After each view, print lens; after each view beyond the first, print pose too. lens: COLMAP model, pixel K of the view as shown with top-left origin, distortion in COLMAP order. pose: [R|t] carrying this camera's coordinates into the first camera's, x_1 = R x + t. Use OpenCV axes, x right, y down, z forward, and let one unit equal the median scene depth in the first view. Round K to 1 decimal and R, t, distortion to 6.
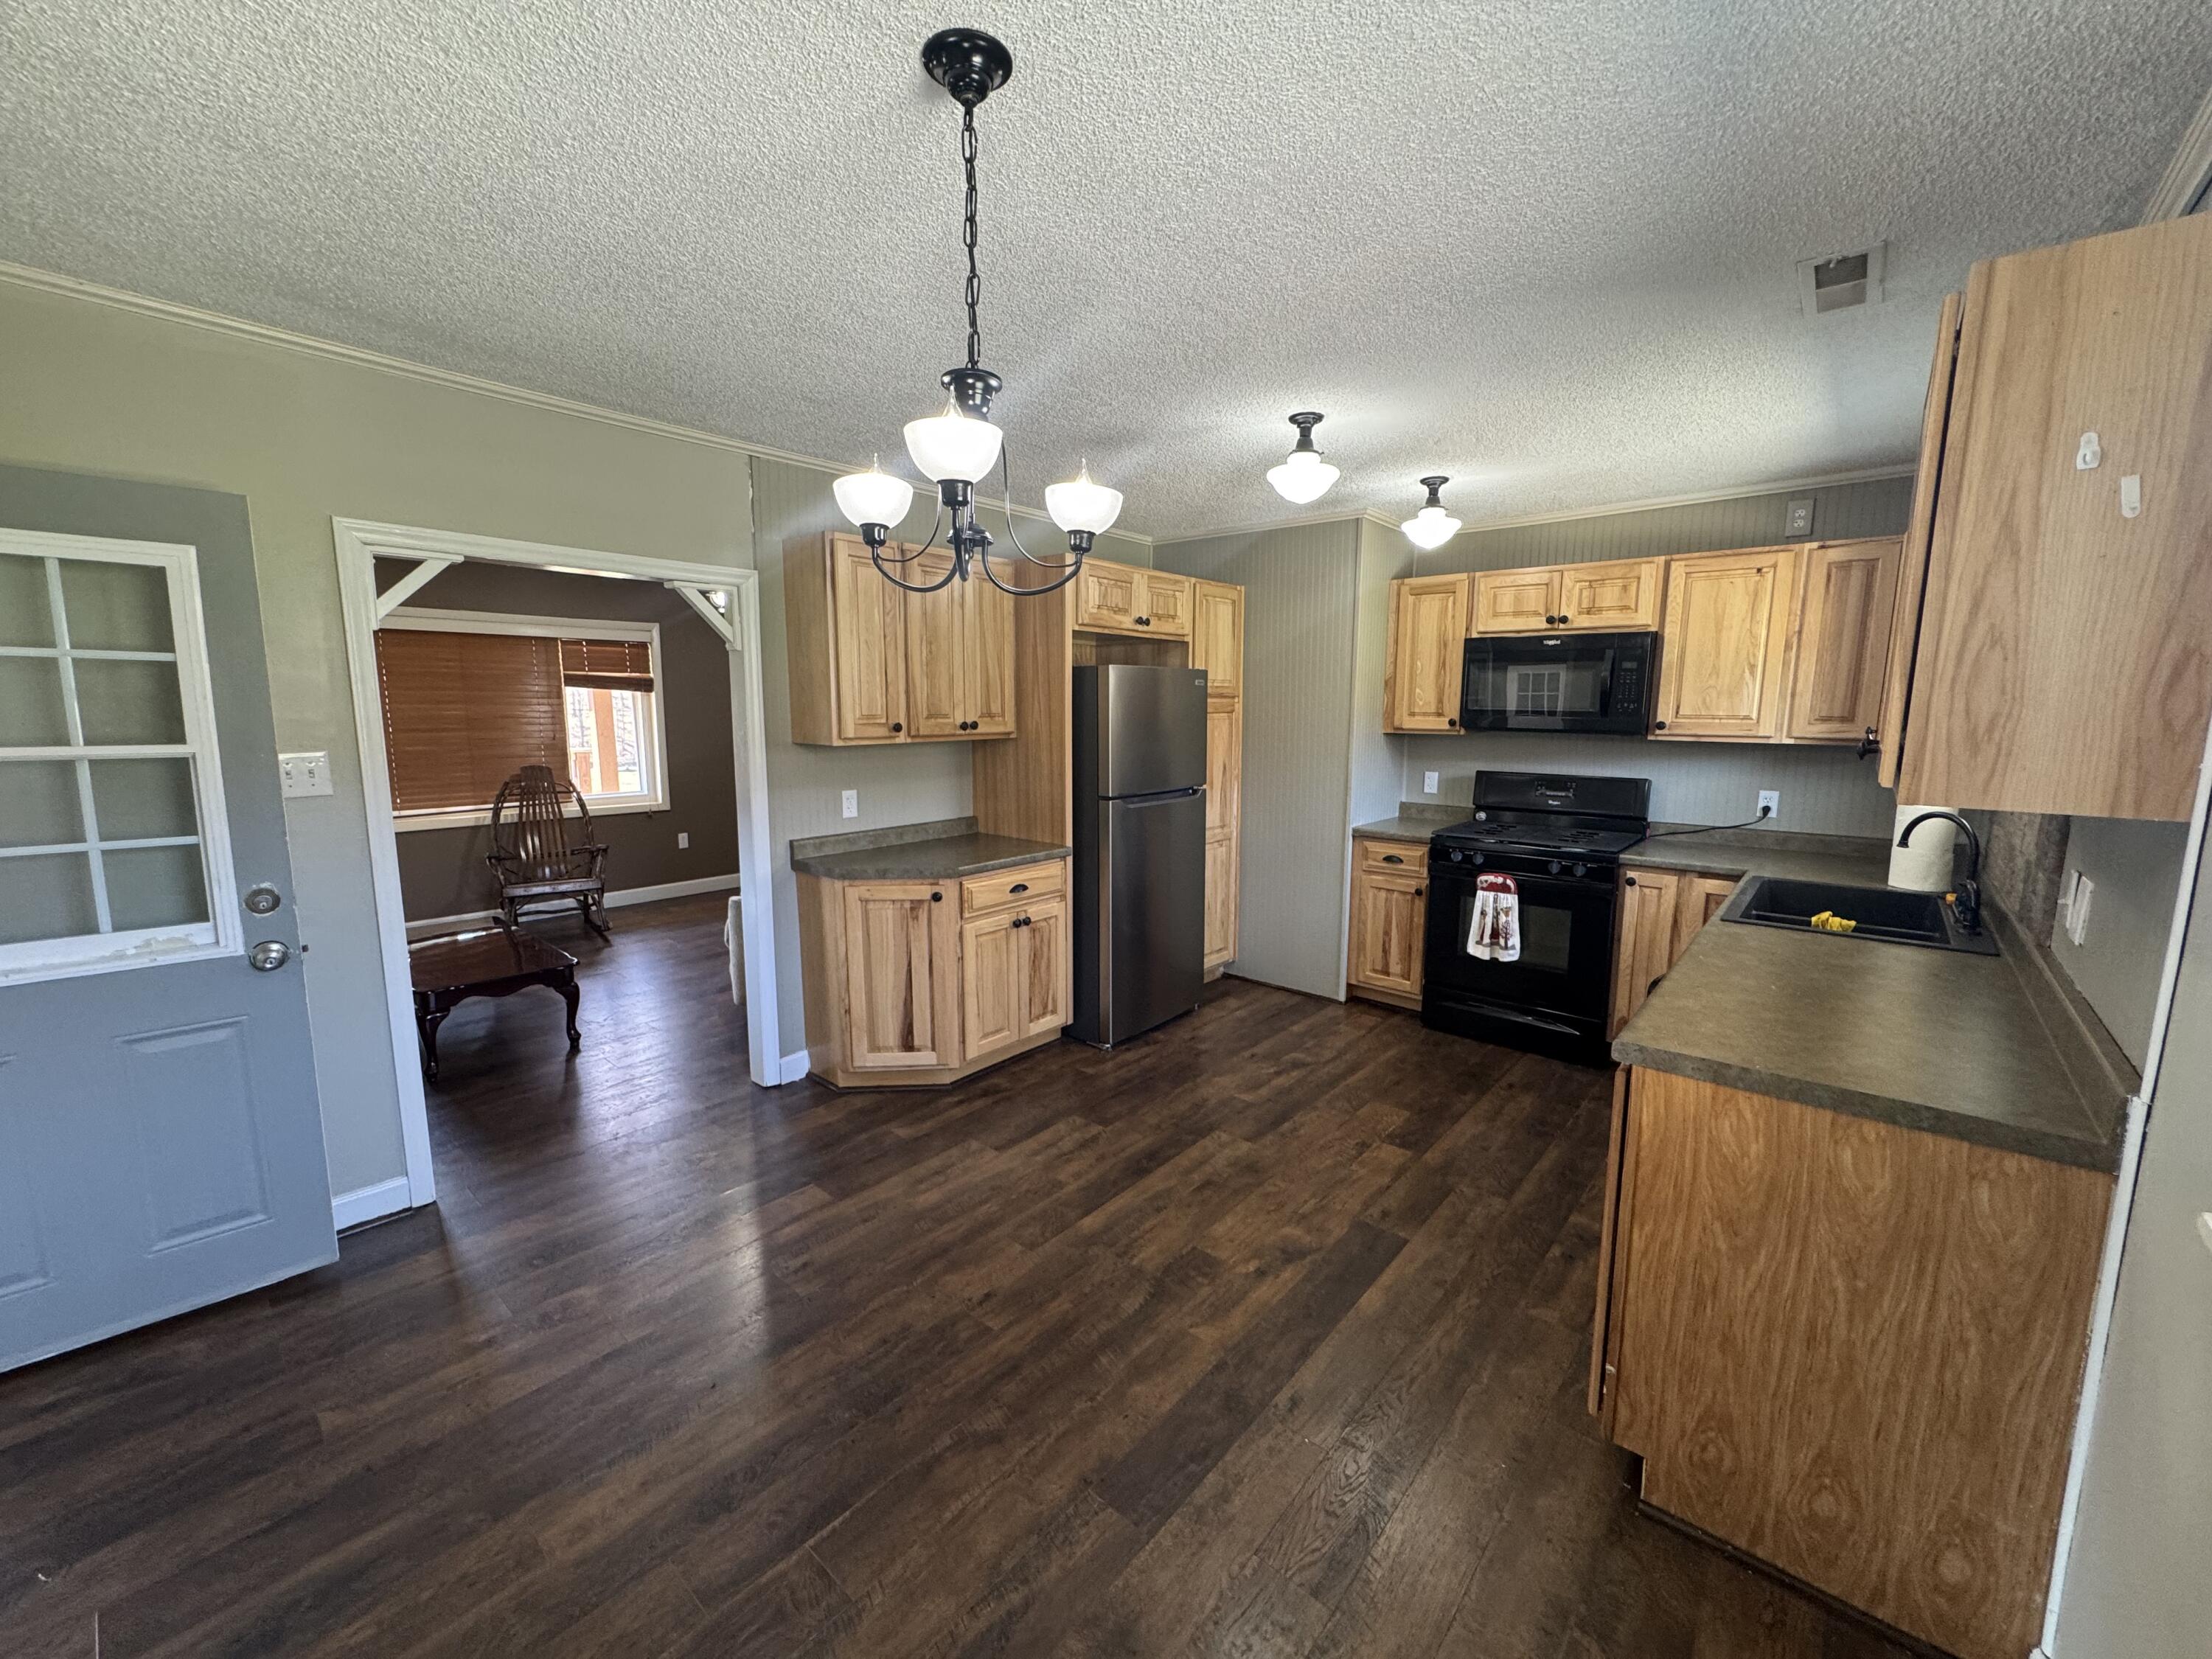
lens RADIAL K [[883.1, 0, 1103.9], [0, 883.1, 832.2], [0, 0, 1]] dist [-0.001173, 0.000450]
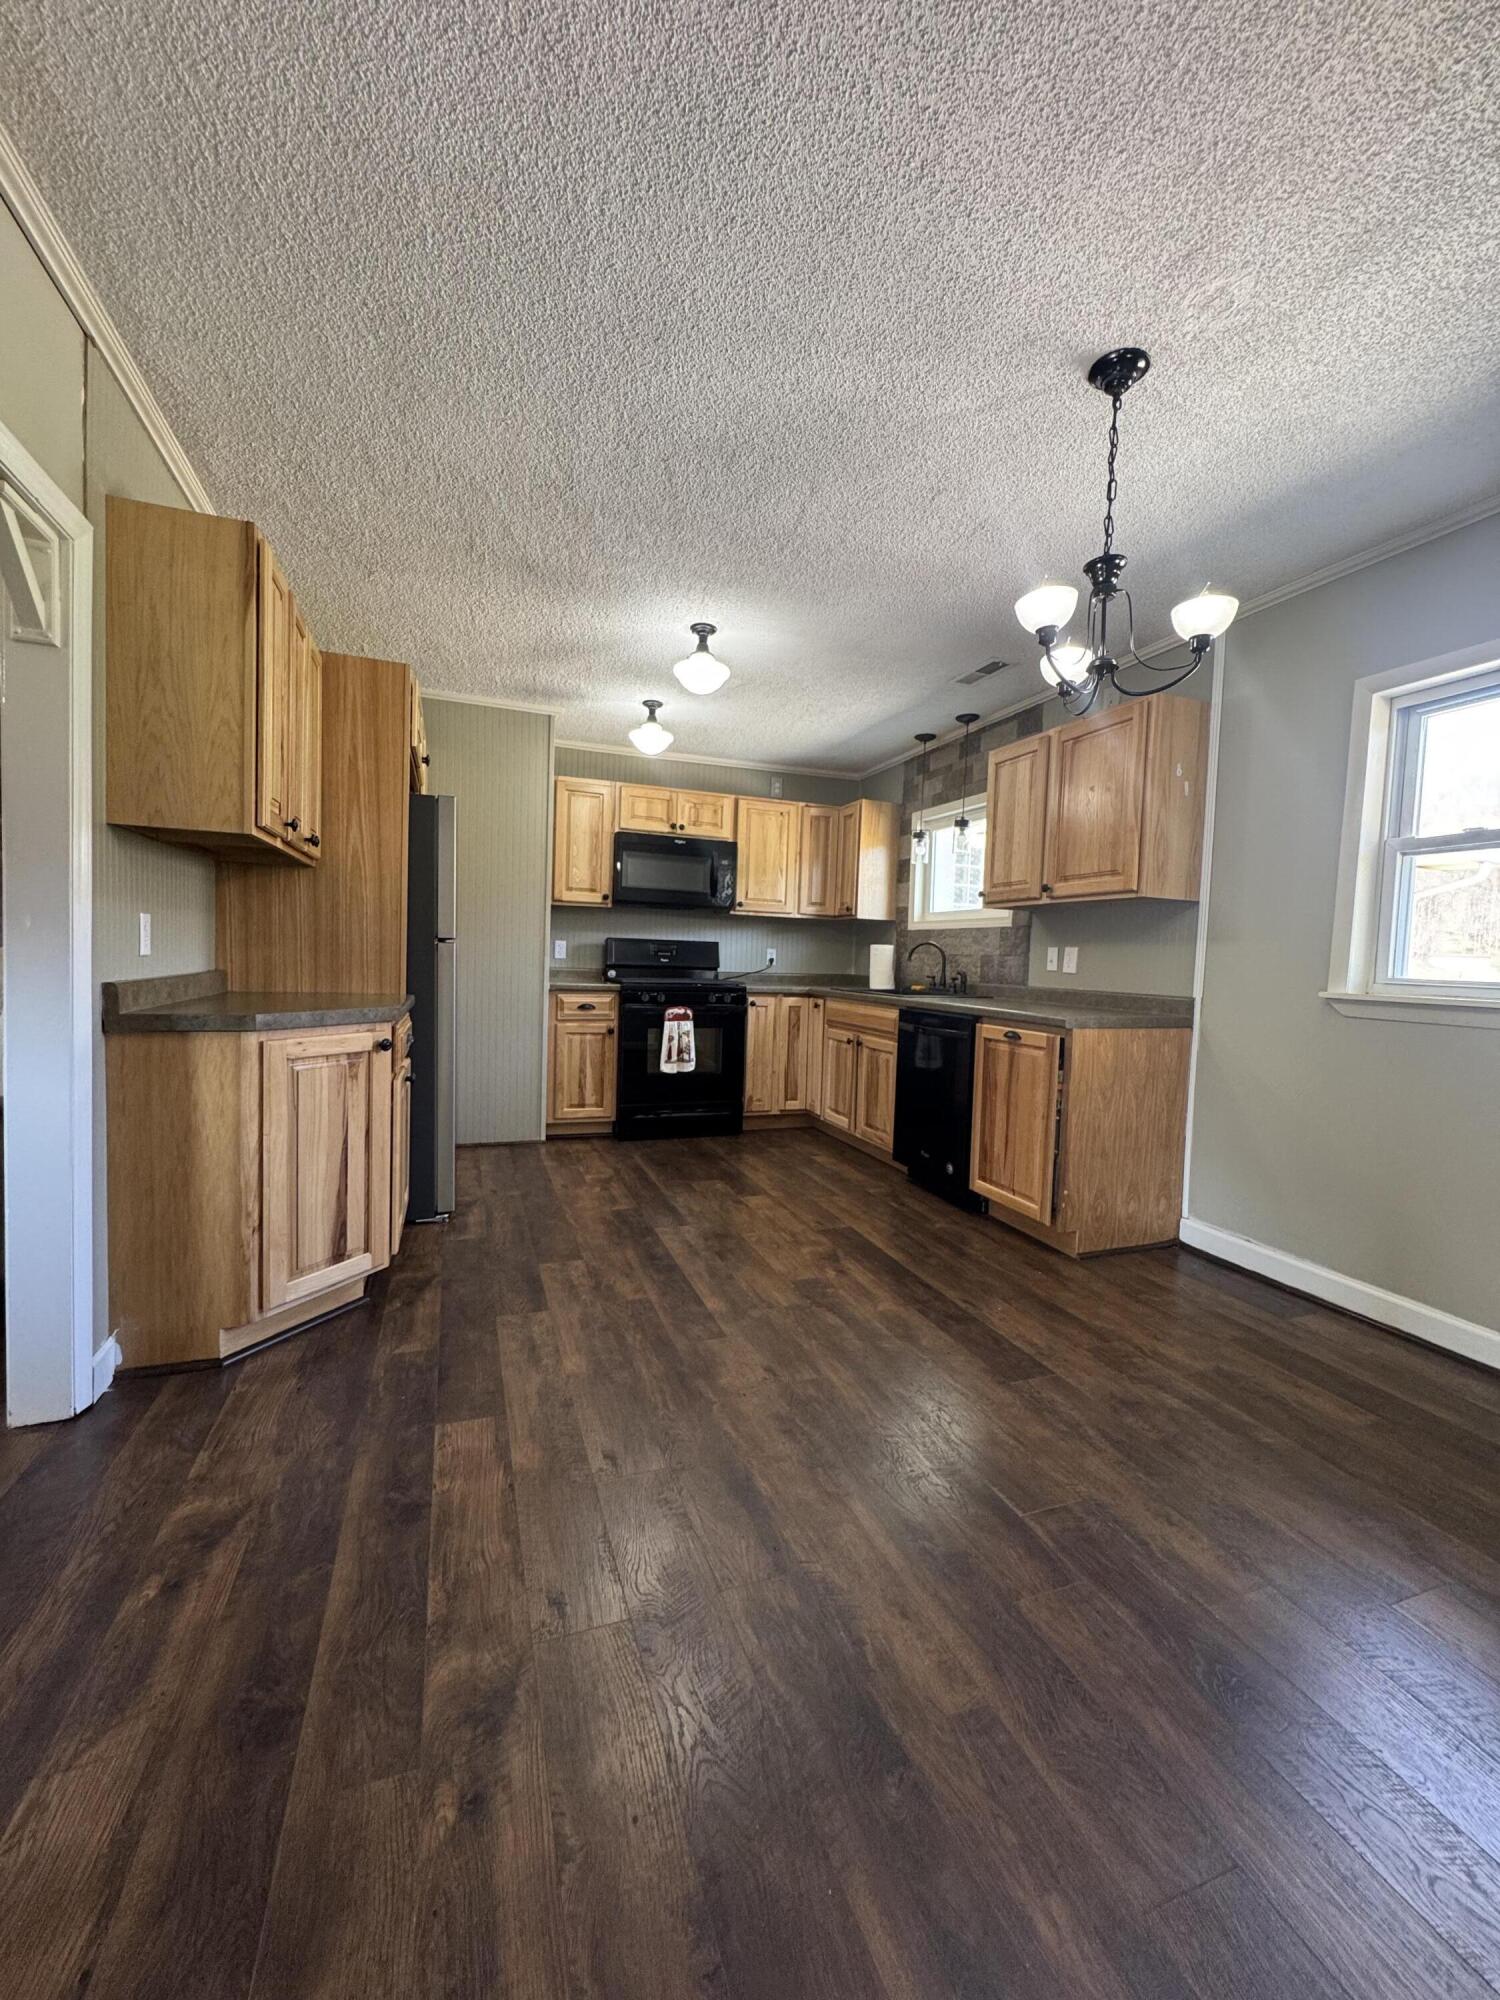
lens RADIAL K [[798.4, 0, 750.0], [0, 798.4, 1000.0], [0, 0, 1]] dist [-0.001173, 0.000450]
pose [[0.482722, -0.033781, 0.875122, -0.605047], [0.096026, 0.995272, -0.014549, 0.069362], [-0.870493, 0.091058, 0.483684, 0.340283]]
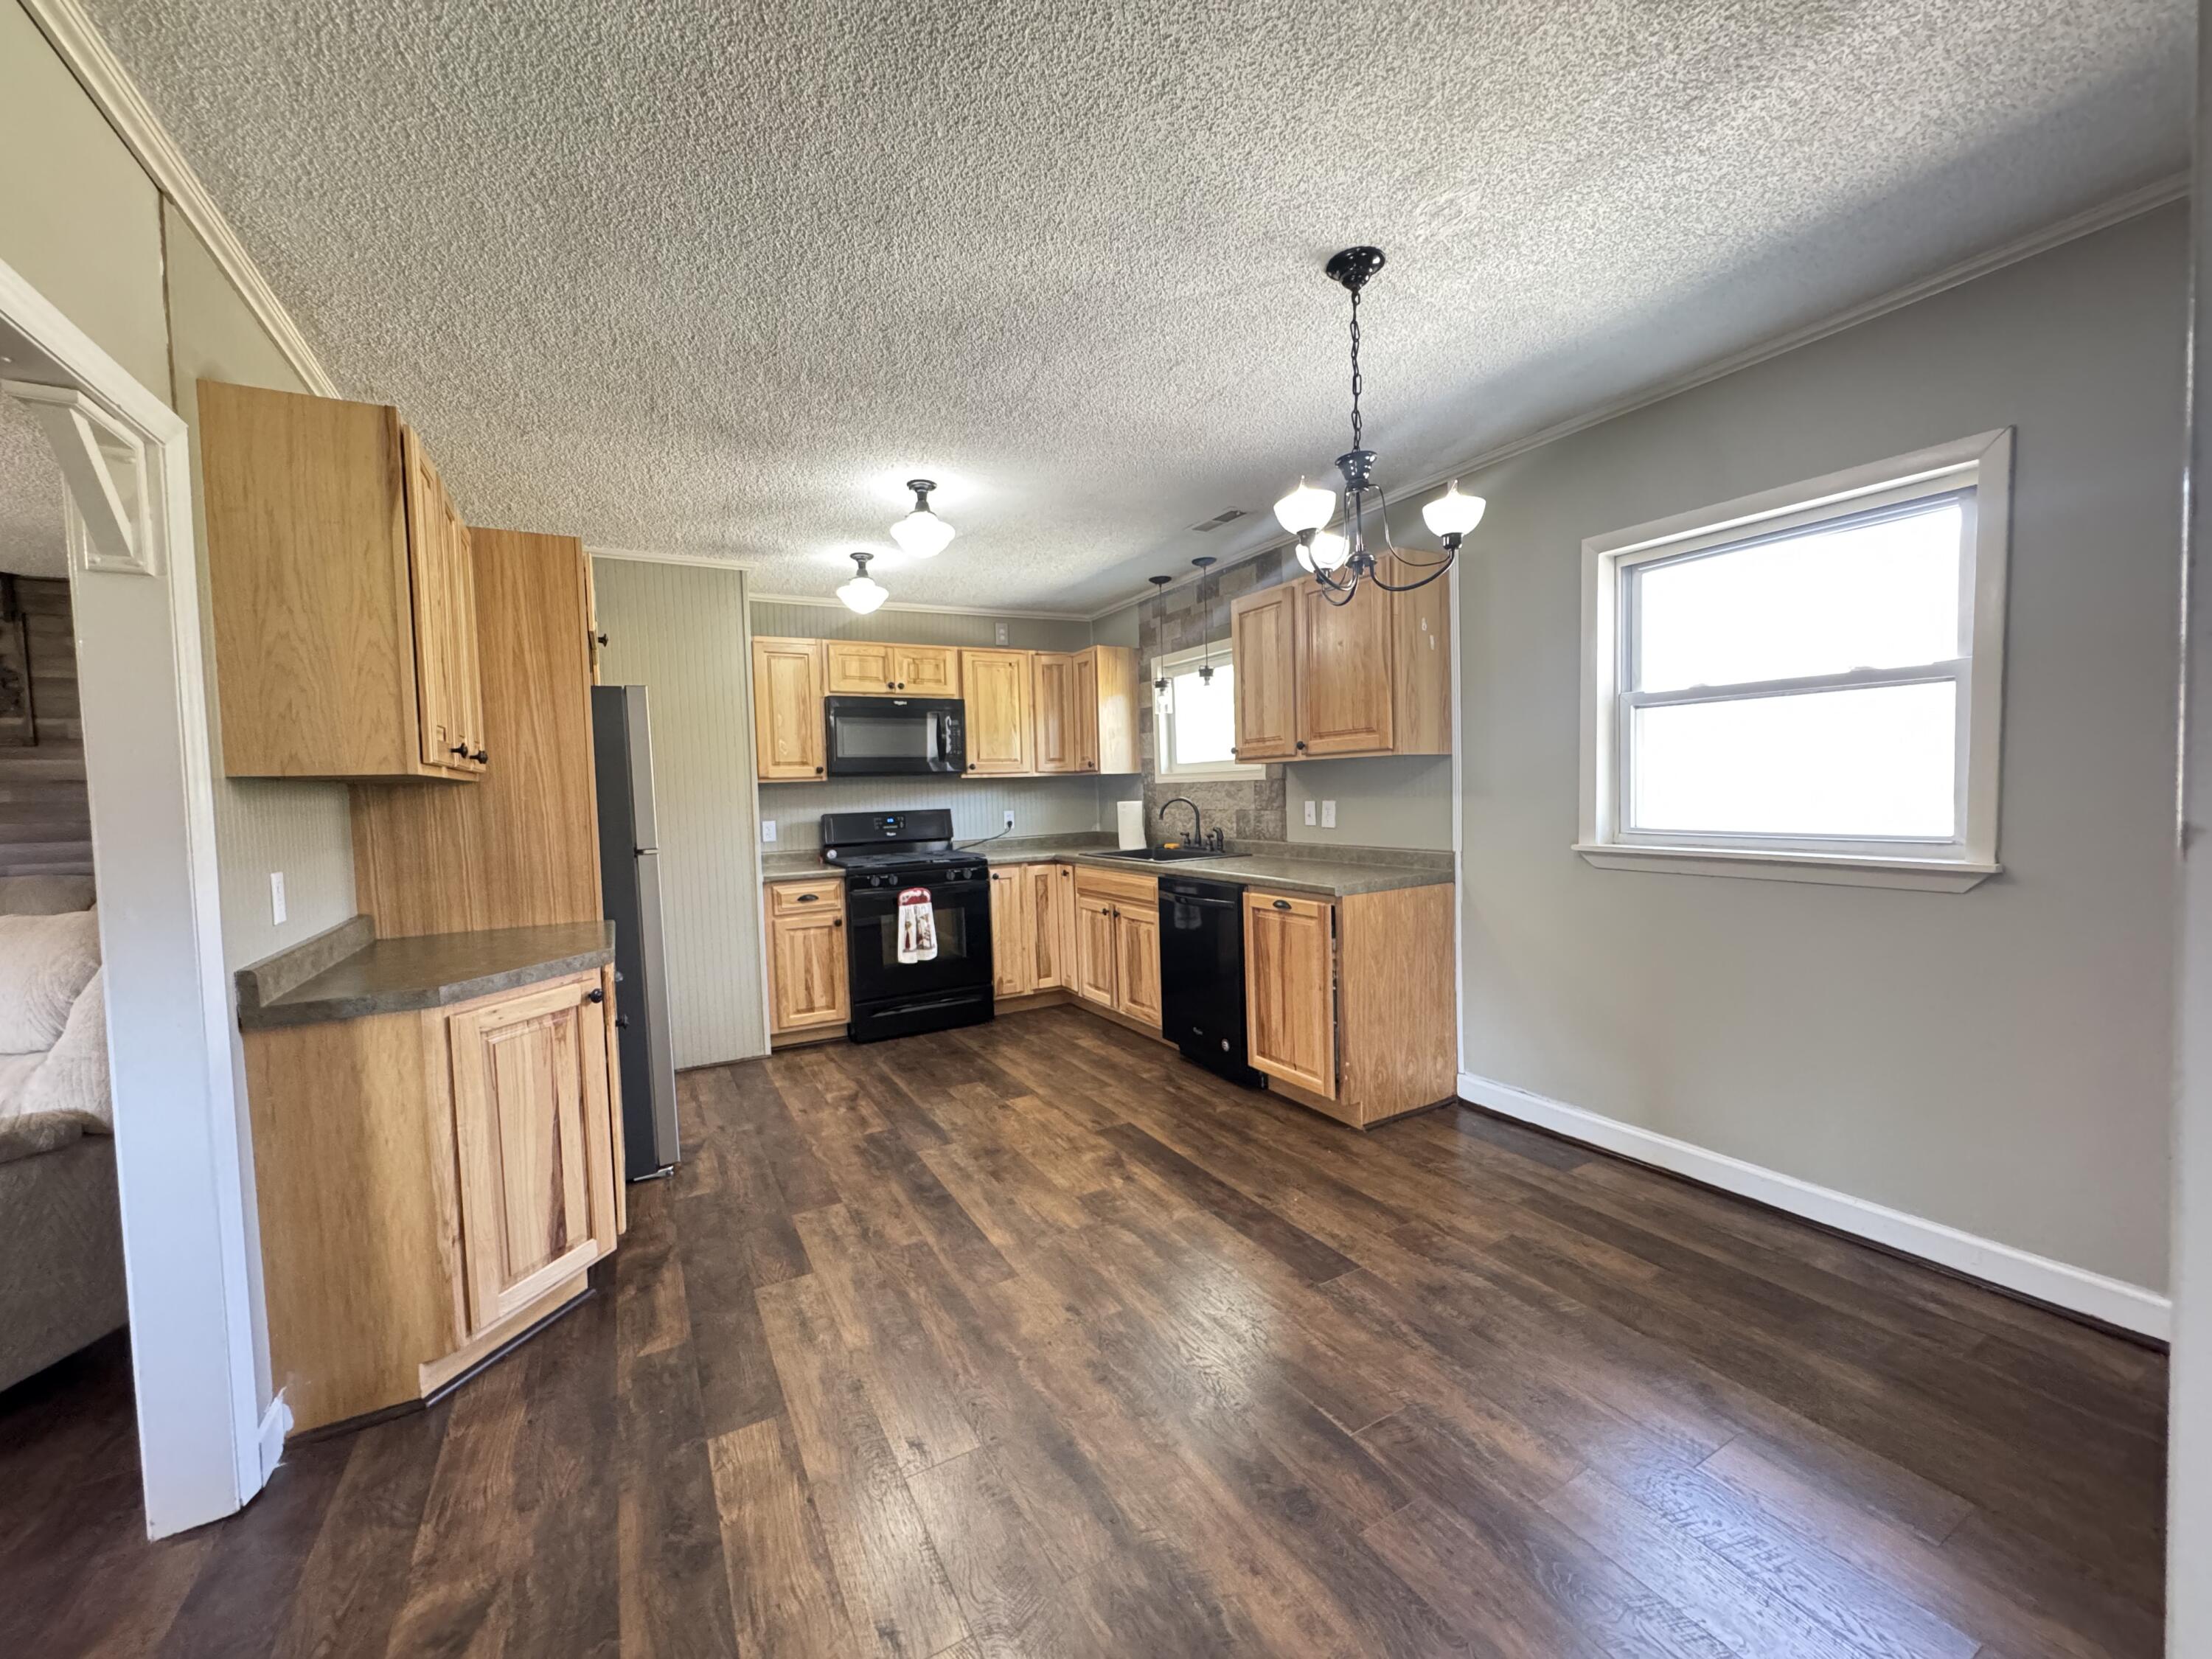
lens RADIAL K [[883.1, 0, 1103.9], [0, 883.1, 832.2], [0, 0, 1]] dist [-0.001173, 0.000450]
pose [[0.341469, -0.061609, 0.937872, -0.632884], [0.170405, 0.985370, 0.002686, 0.012811], [-0.924316, 0.158901, 0.346972, 0.354922]]
